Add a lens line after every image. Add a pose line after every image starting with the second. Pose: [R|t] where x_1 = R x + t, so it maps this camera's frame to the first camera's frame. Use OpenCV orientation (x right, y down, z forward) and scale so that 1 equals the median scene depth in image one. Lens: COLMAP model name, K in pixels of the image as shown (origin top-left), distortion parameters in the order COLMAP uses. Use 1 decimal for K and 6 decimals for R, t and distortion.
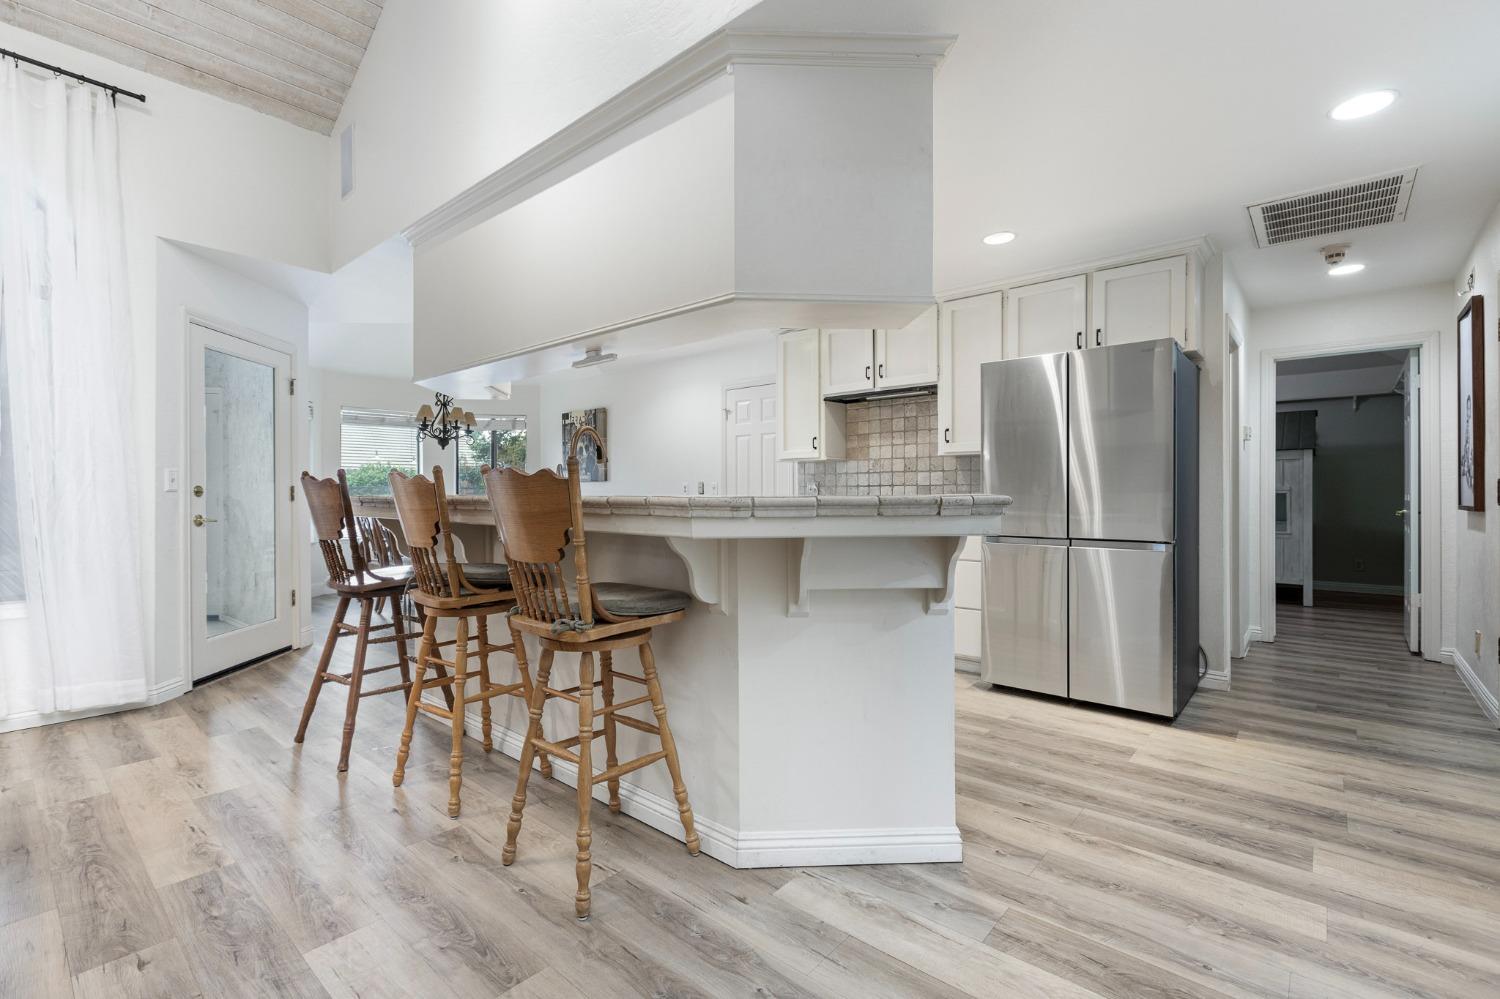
lens RADIAL K [[669.0, 0, 748.7], [0, 669.0, 499.0], [0, 0, 1]] dist [-0.002451, -0.000546]
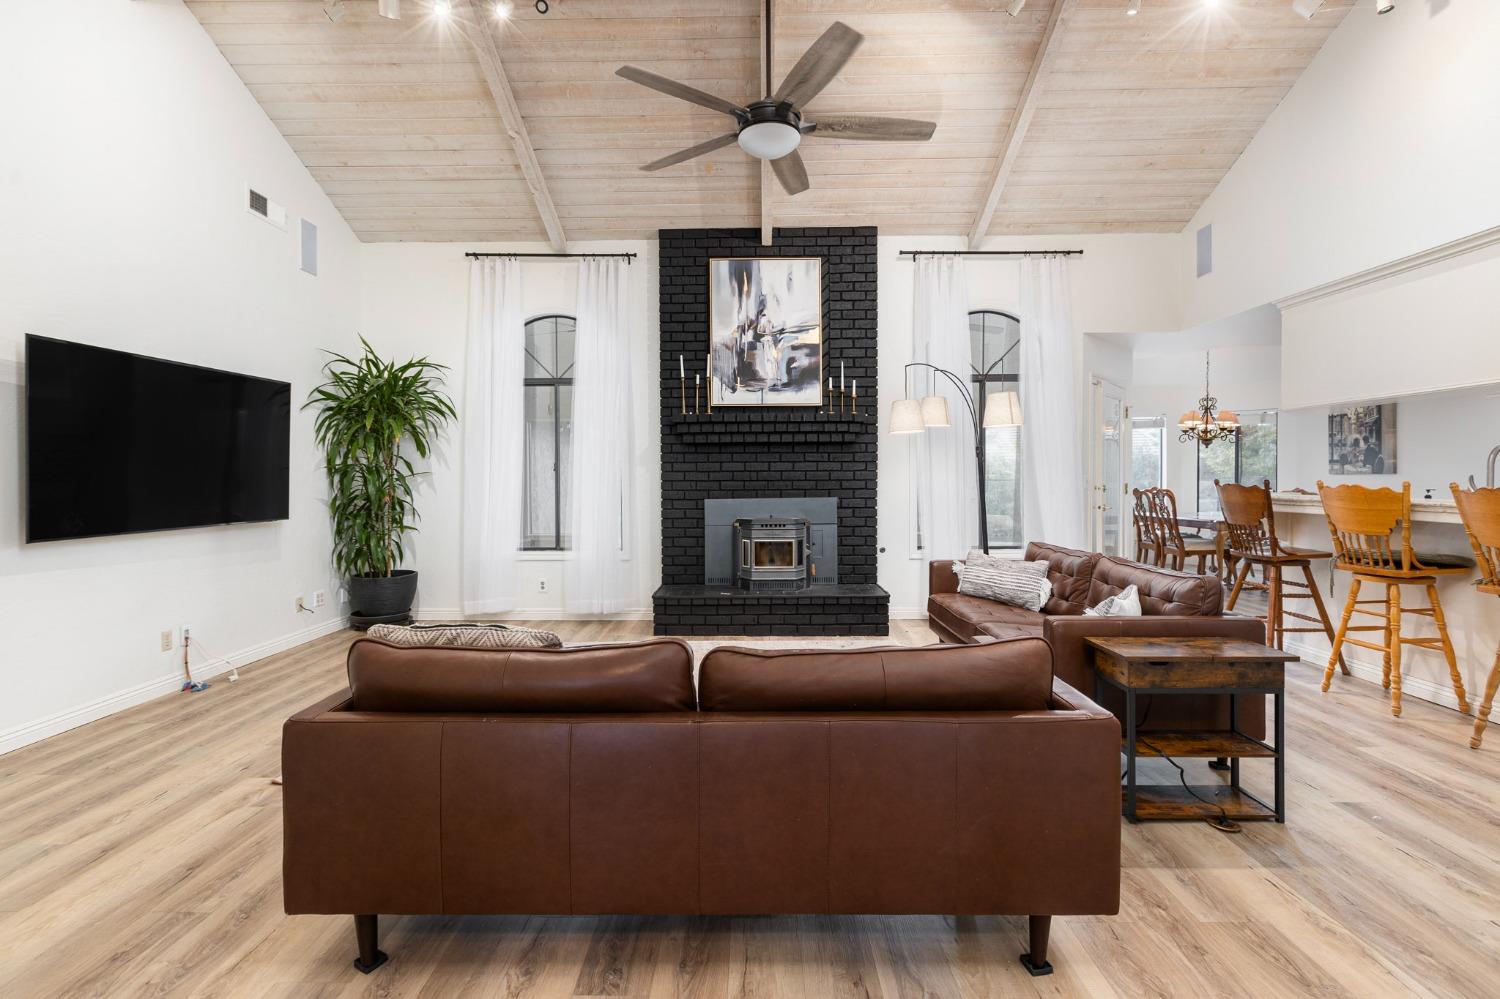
lens RADIAL K [[669.0, 0, 744.4], [0, 669.0, 492.6], [0, 0, 1]] dist [-0.002451, -0.000546]
pose [[0.630611, 0.017055, -0.775912, -0.060513], [-0.005085, 0.999828, 0.017844, -0.012492], [0.776082, -0.007307, 0.630589, -0.305179]]
